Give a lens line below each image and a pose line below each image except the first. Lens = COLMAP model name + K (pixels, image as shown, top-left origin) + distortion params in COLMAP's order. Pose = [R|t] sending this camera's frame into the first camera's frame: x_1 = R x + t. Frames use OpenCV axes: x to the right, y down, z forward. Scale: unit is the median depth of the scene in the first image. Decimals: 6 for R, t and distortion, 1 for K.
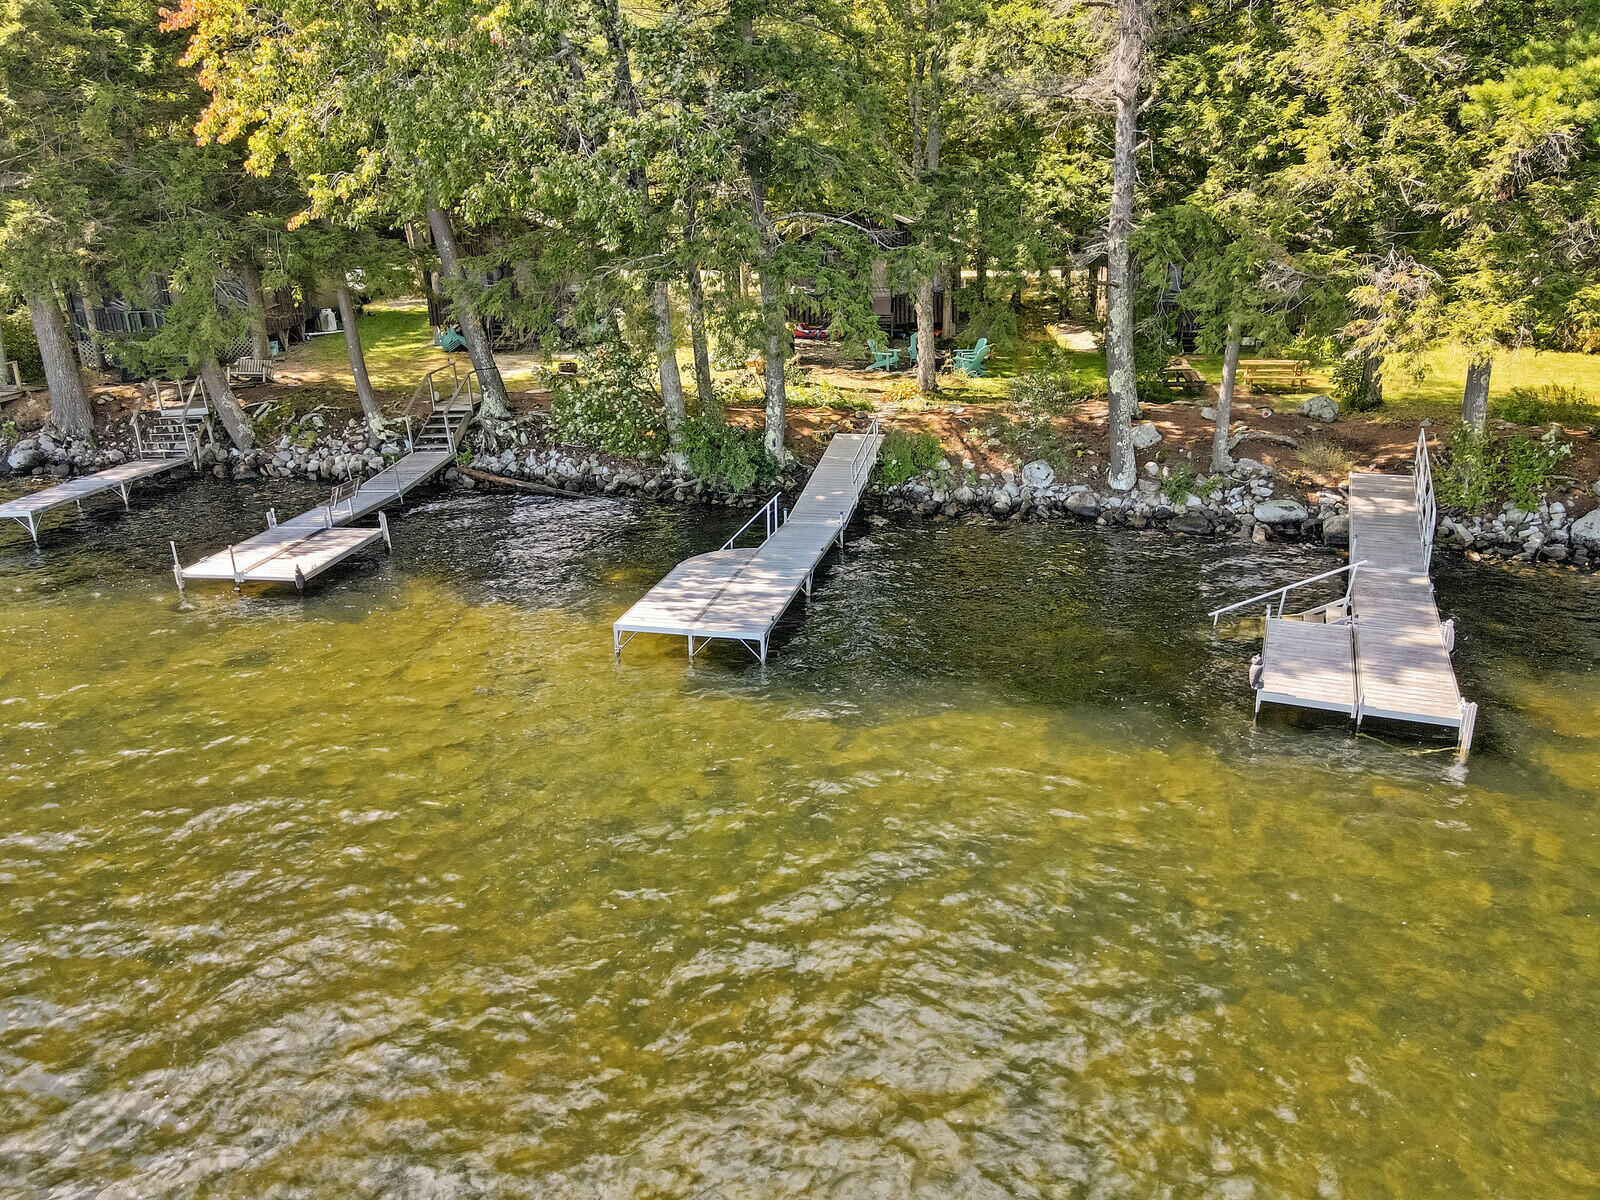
lens RADIAL K [[1182.6, 0, 800.0], [0, 1182.6, 600.0], [0, 0, 1]] dist [0.014209, 0.000116]
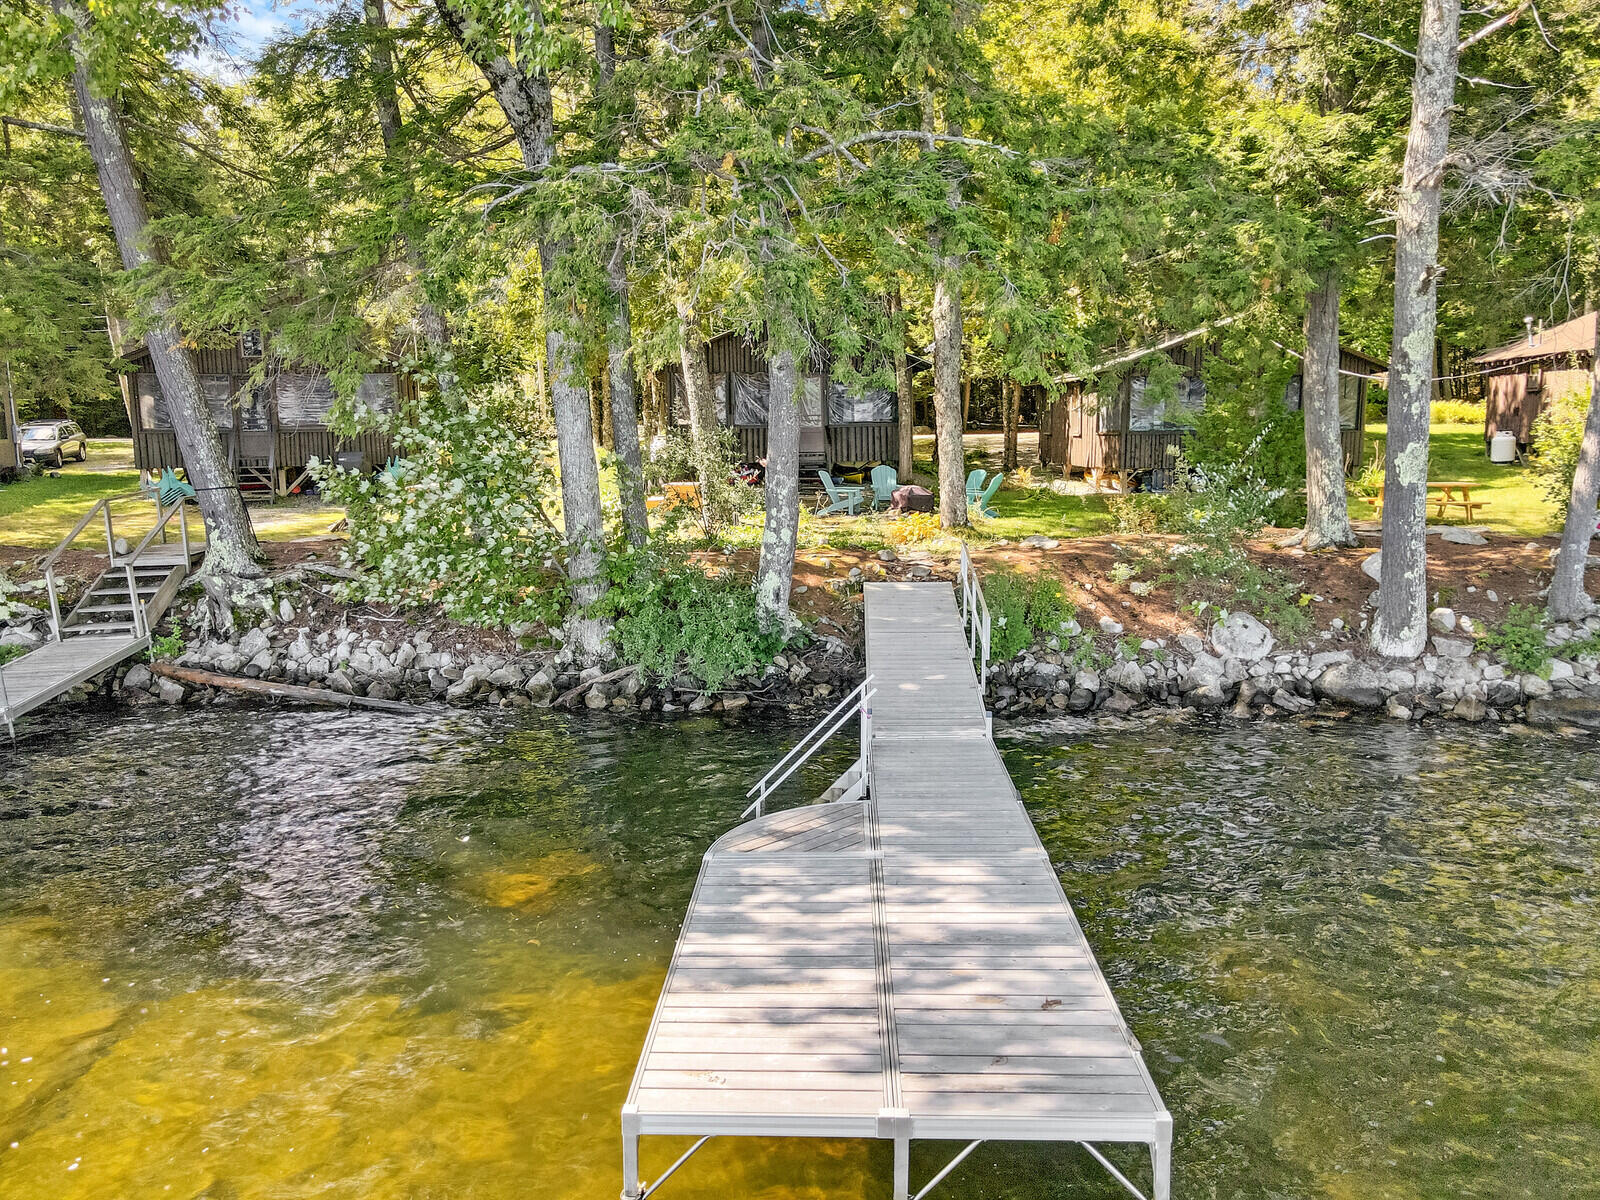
lens RADIAL K [[1182.6, 0, 800.0], [0, 1182.6, 600.0], [0, 0, 1]] dist [0.014209, 0.000116]
pose [[0.982230, -0.021497, 0.186446, -0.107553], [0.055521, 0.982237, -0.179244, -0.030737], [-0.179281, 0.186411, 0.965976, 0.449410]]
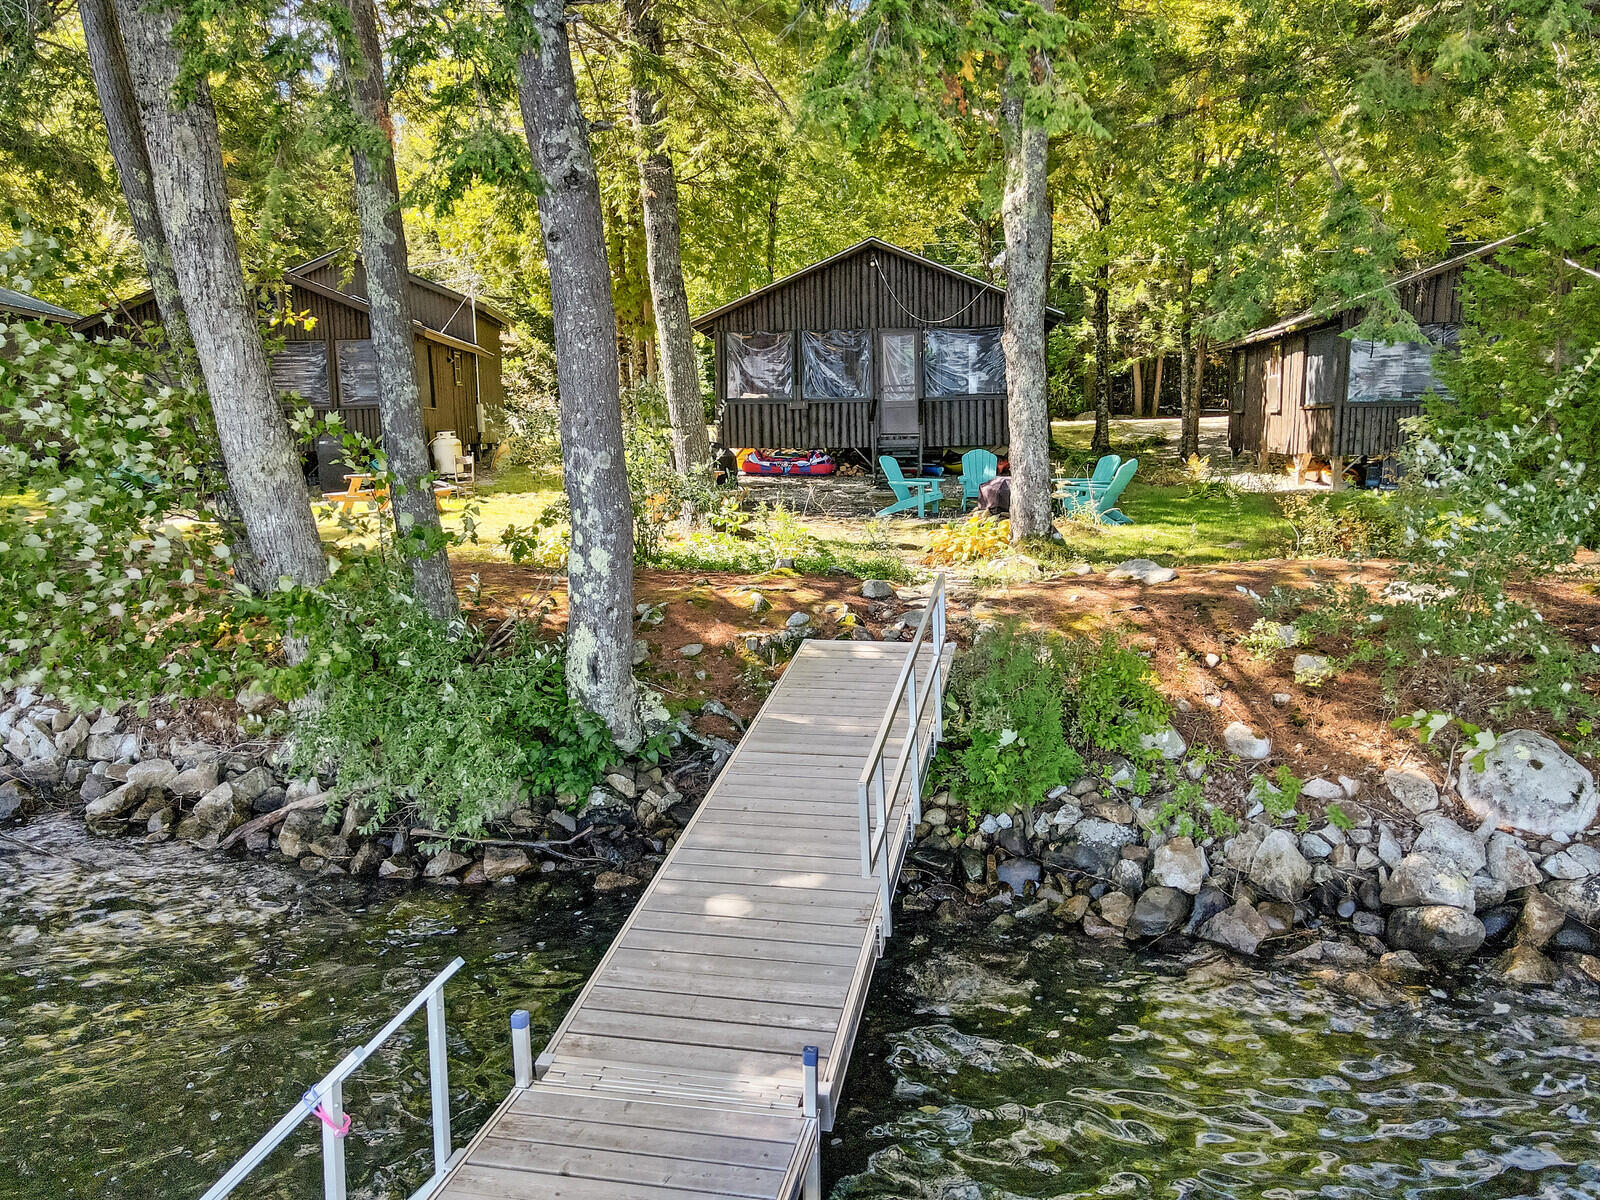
lens RADIAL K [[1175.9, 0, 800.0], [0, 1175.9, 600.0], [0, 0, 1]] dist [0.030585, -0.000787]
pose [[0.999980, 0.001569, 0.006127, 0.026761], [-0.000437, 0.983551, -0.180632, -0.091635], [-0.006310, 0.180626, 0.983532, 0.670822]]
